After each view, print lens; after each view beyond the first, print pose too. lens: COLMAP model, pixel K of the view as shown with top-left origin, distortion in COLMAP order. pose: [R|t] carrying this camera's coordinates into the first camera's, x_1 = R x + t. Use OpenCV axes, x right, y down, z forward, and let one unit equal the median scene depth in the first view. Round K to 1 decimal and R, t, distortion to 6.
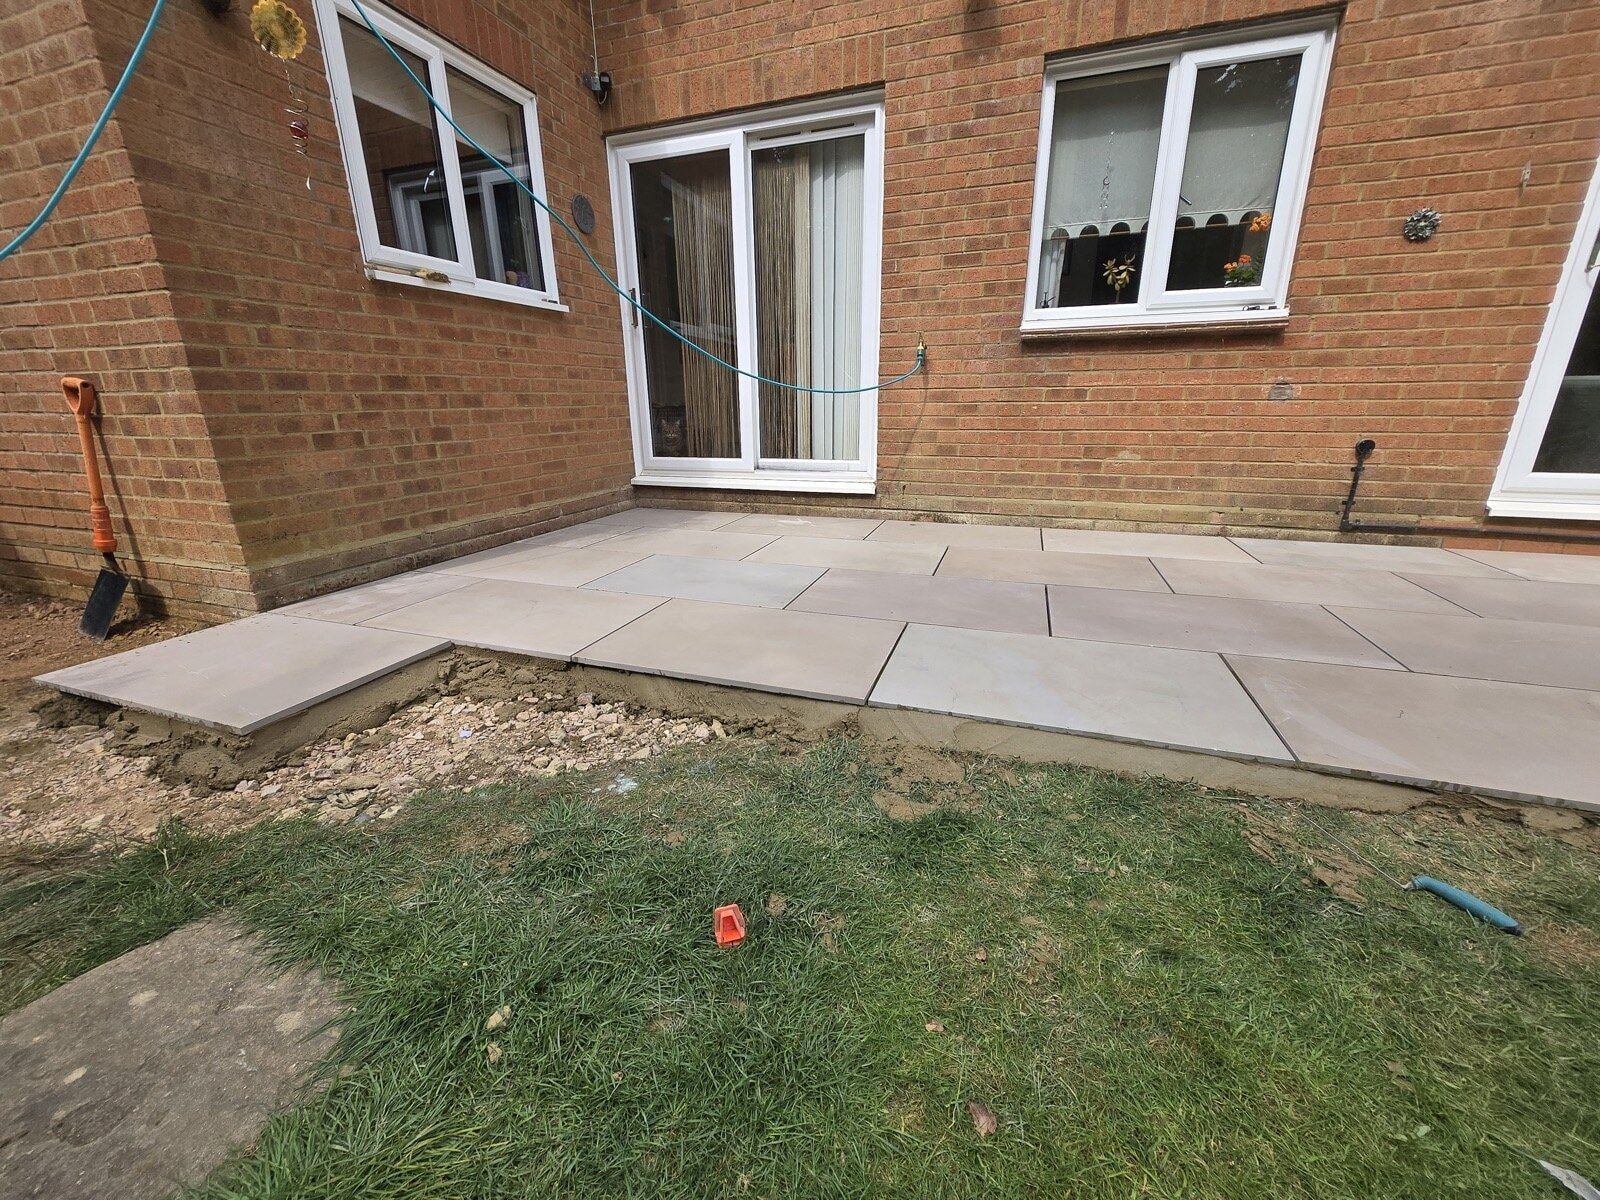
lens RADIAL K [[625.6, 0, 800.7], [0, 625.6, 599.9], [0, 0, 1]] dist [-0.001232, -0.000246]
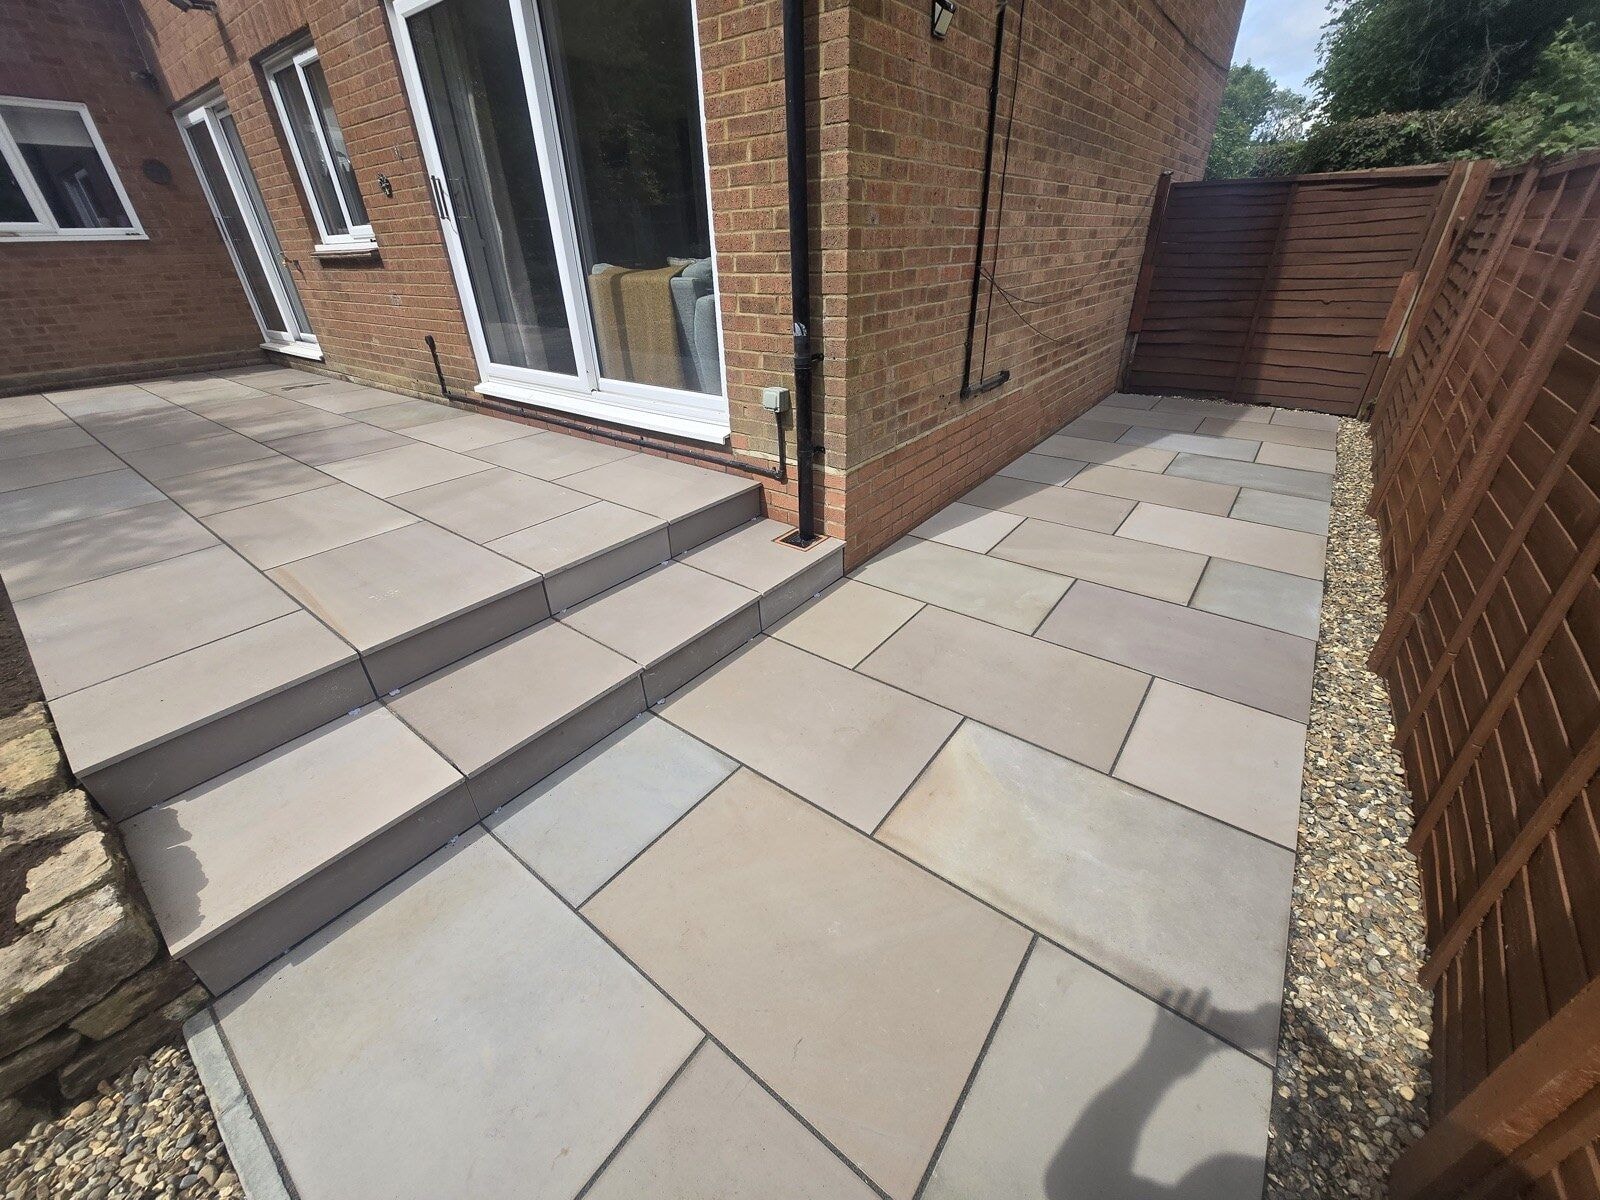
lens RADIAL K [[625.6, 0, 795.1], [0, 625.6, 597.6], [0, 0, 1]] dist [-0.001232, -0.000246]
pose [[0.948722, 0.145050, -0.280867, 2.159235], [-0.082636, 0.971414, 0.222543, -0.050509], [0.305118, -0.187922, 0.933589, -0.242079]]
